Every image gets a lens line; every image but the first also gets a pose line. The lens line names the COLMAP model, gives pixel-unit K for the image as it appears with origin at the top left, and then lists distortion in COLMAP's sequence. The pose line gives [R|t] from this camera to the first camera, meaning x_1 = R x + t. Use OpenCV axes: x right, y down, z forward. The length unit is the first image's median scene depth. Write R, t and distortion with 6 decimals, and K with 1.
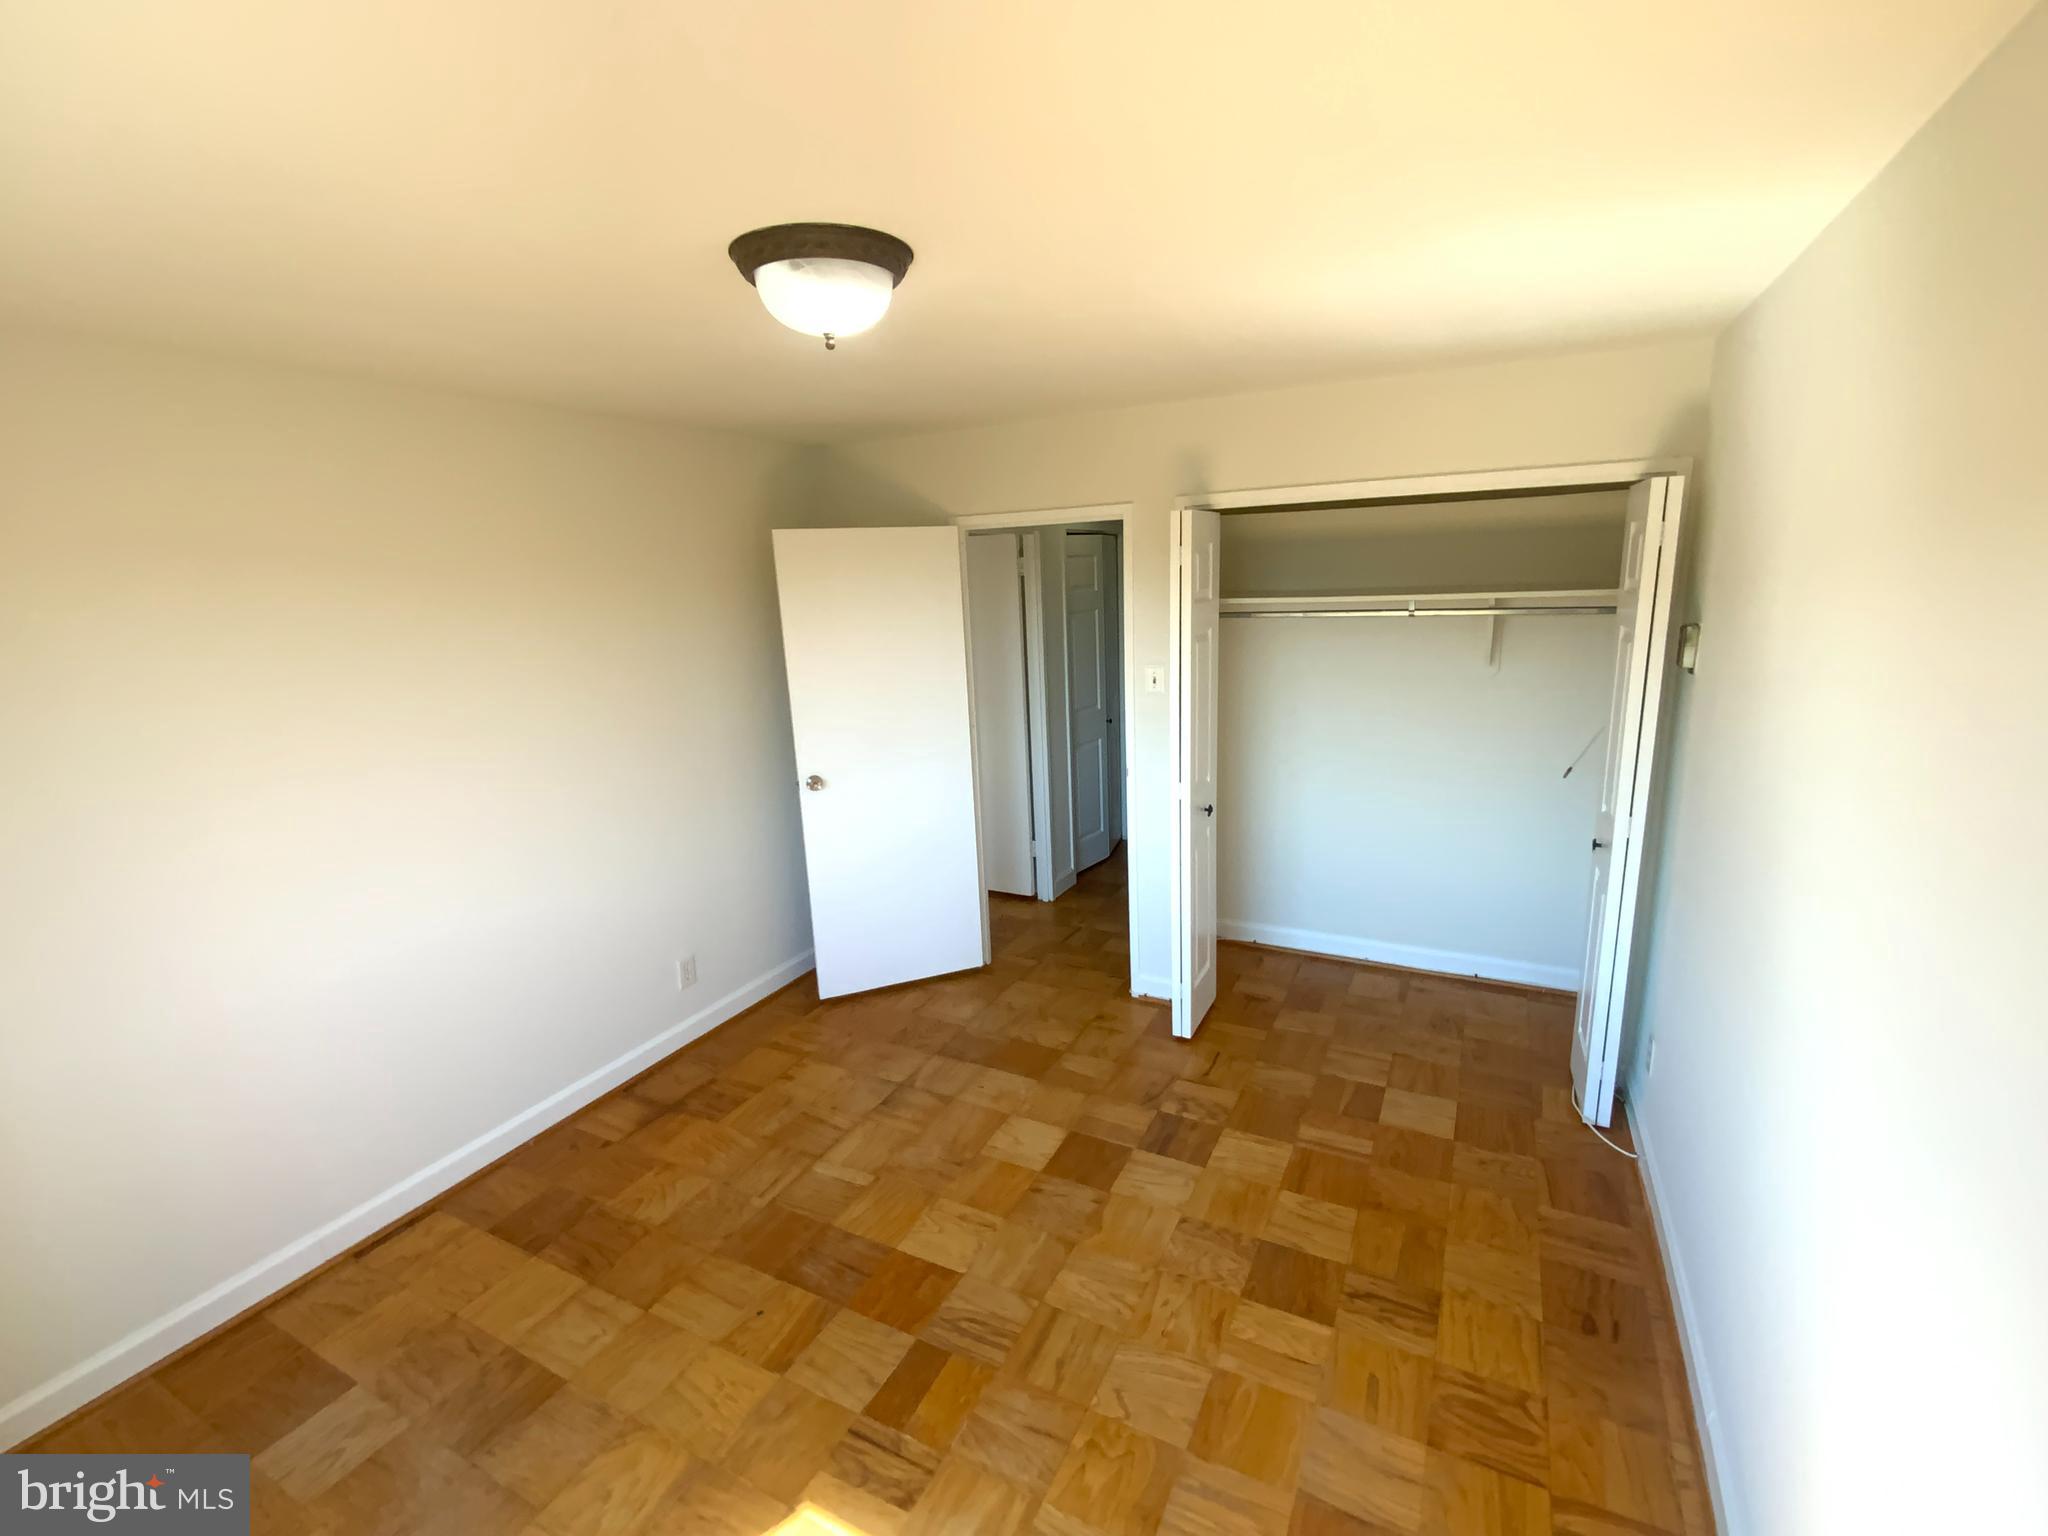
lens RADIAL K [[923.4, 0, 1024.0], [0, 923.4, 768.0], [0, 0, 1]] dist [0.000408, -0.000650]
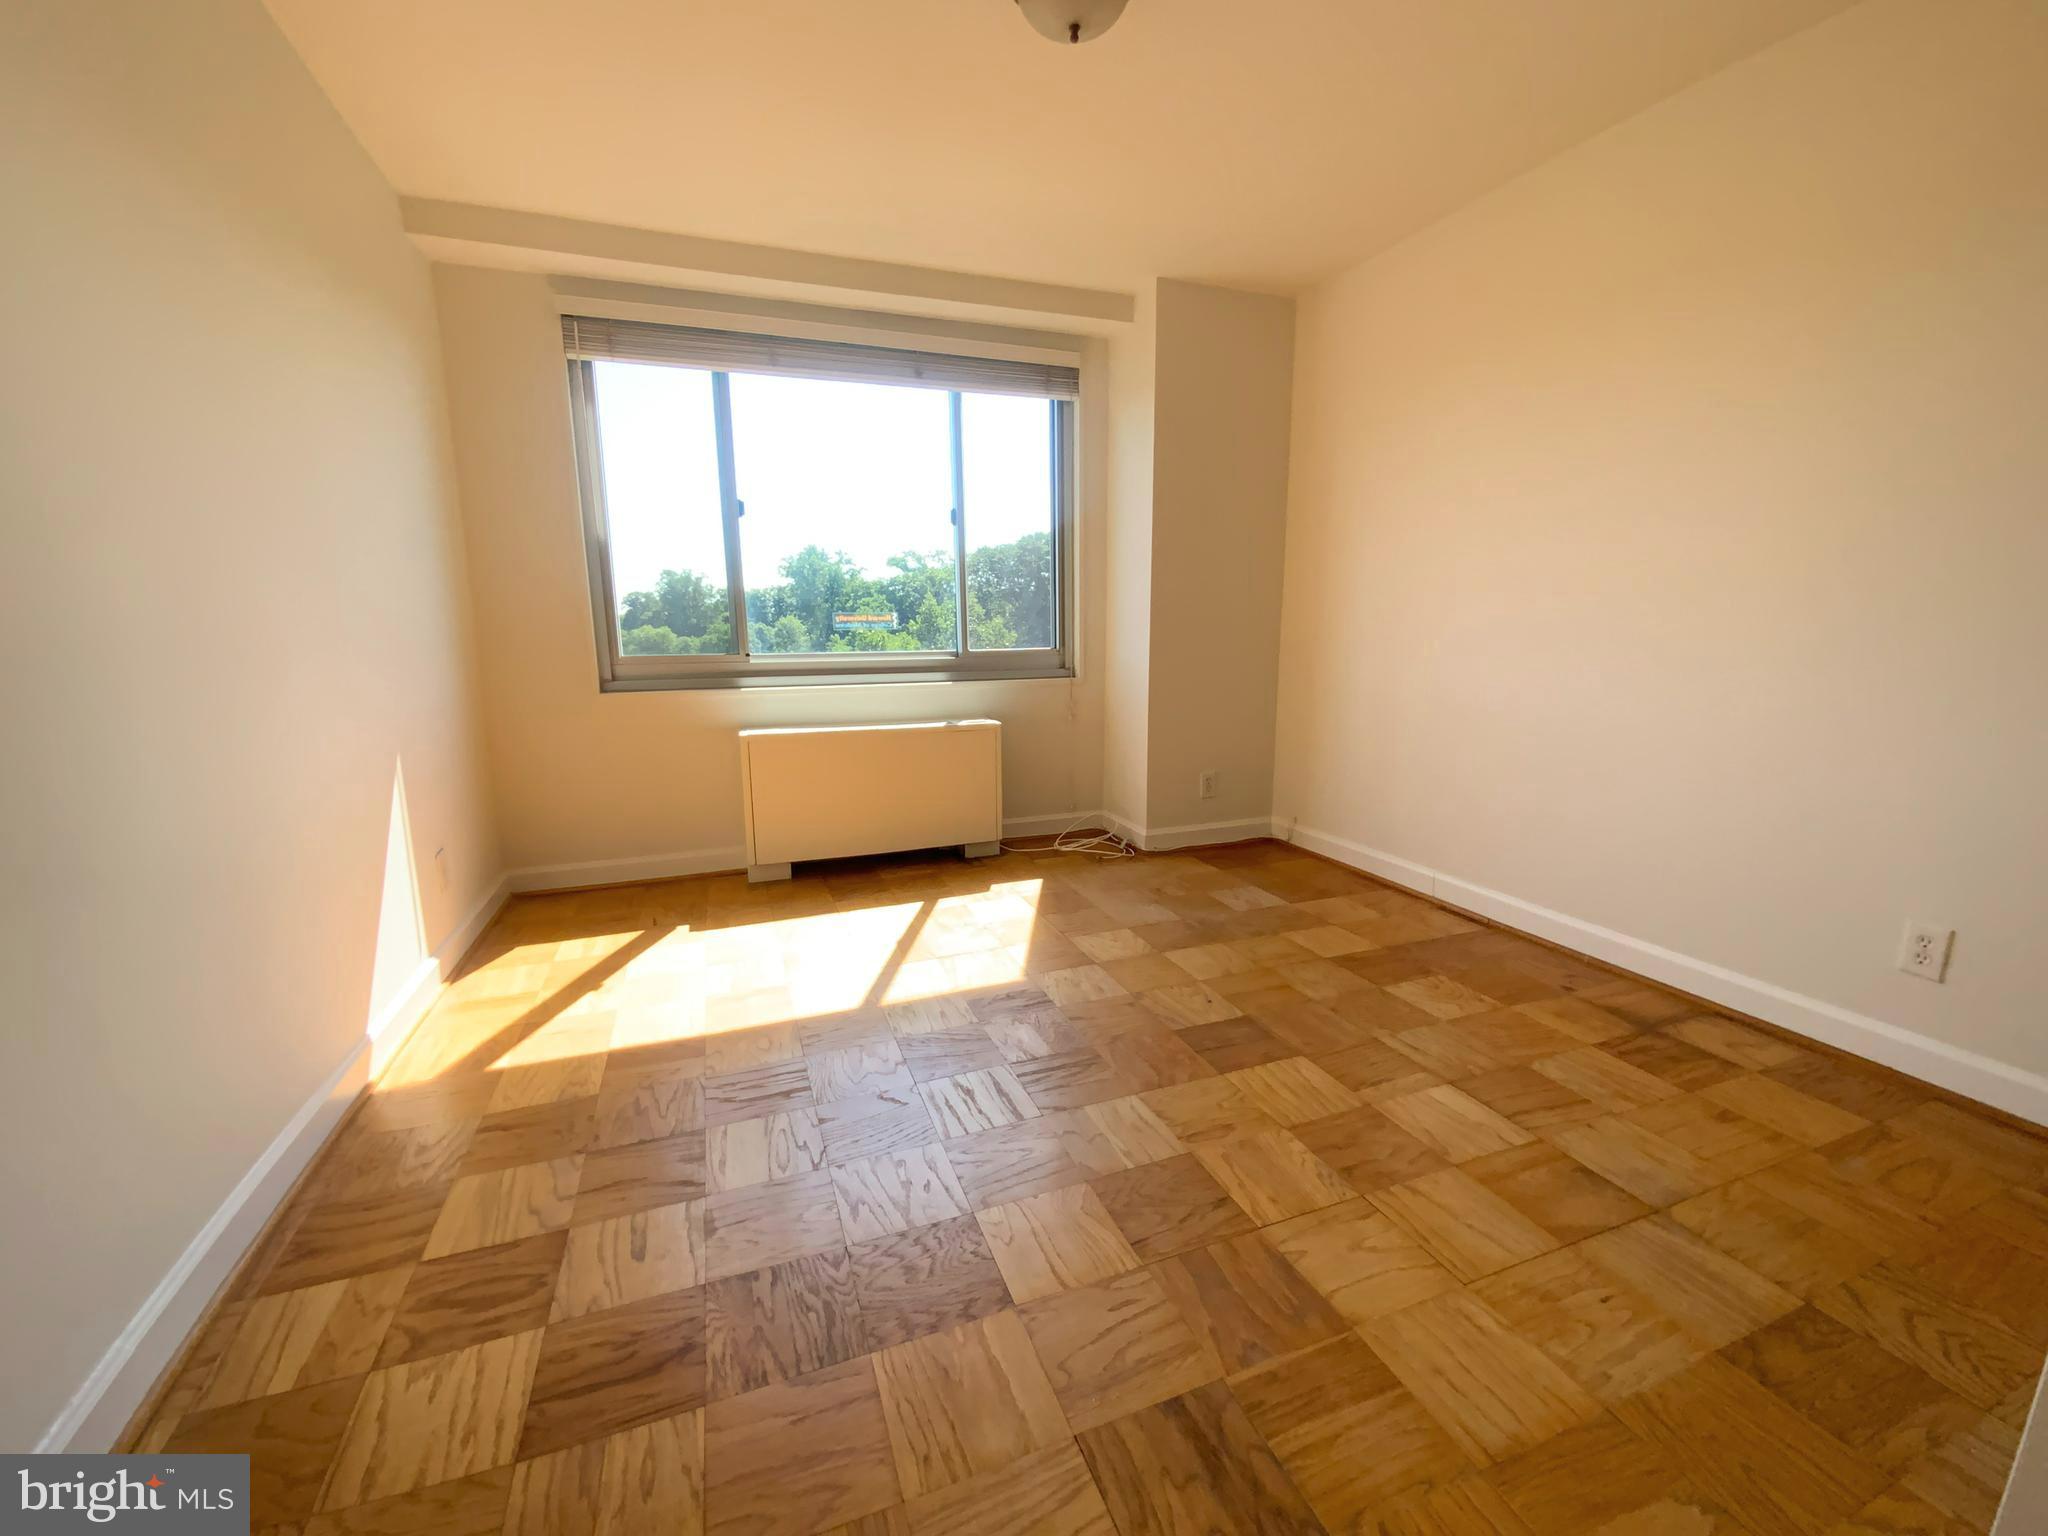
lens RADIAL K [[840.7, 0, 1028.1], [0, 840.7, 759.1], [0, 0, 1]] dist [-0.000465, -0.000182]
pose [[-0.672721, 0.166904, -0.720825, 0.433508], [-0.124581, 0.934765, 0.332708, 0.016456], [0.729332, 0.313621, -0.608043, 1.114985]]
